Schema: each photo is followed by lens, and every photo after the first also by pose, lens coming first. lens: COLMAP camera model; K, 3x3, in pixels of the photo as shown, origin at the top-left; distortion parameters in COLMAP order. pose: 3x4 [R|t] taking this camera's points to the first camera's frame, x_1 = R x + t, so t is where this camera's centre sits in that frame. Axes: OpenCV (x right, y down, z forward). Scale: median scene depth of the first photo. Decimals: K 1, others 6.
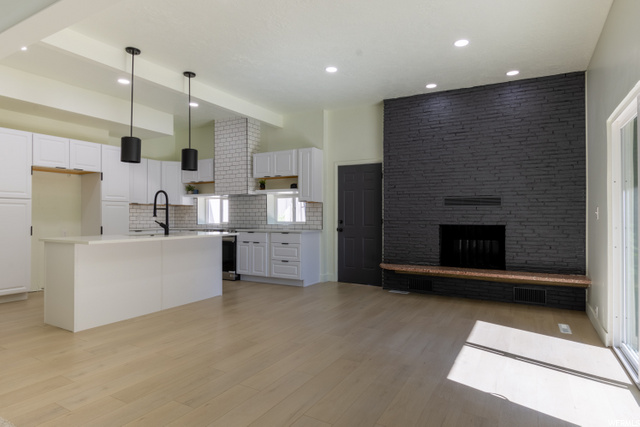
lens RADIAL K [[340.9, 0, 320.0], [0, 340.9, 213.5], [0, 0, 1]] dist [0.004443, 0.000847]
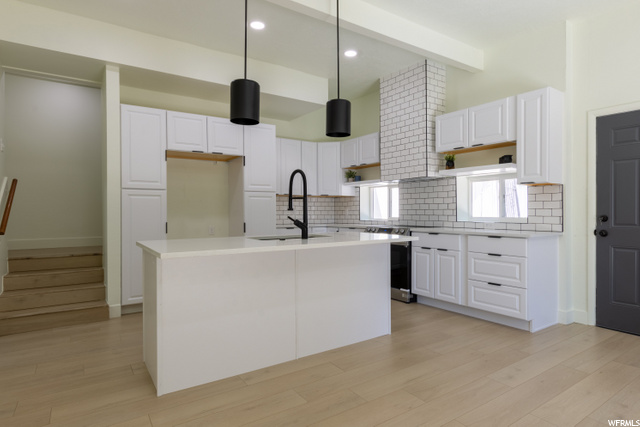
lens RADIAL K [[340.9, 0, 320.0], [0, 340.9, 213.5], [0, 0, 1]] dist [0.004443, 0.000847]
pose [[0.883709, 0.000060, -0.468036, -0.084173], [0.008579, 0.999830, 0.016327, 0.003335], [0.467958, -0.018443, 0.883558, 0.301833]]
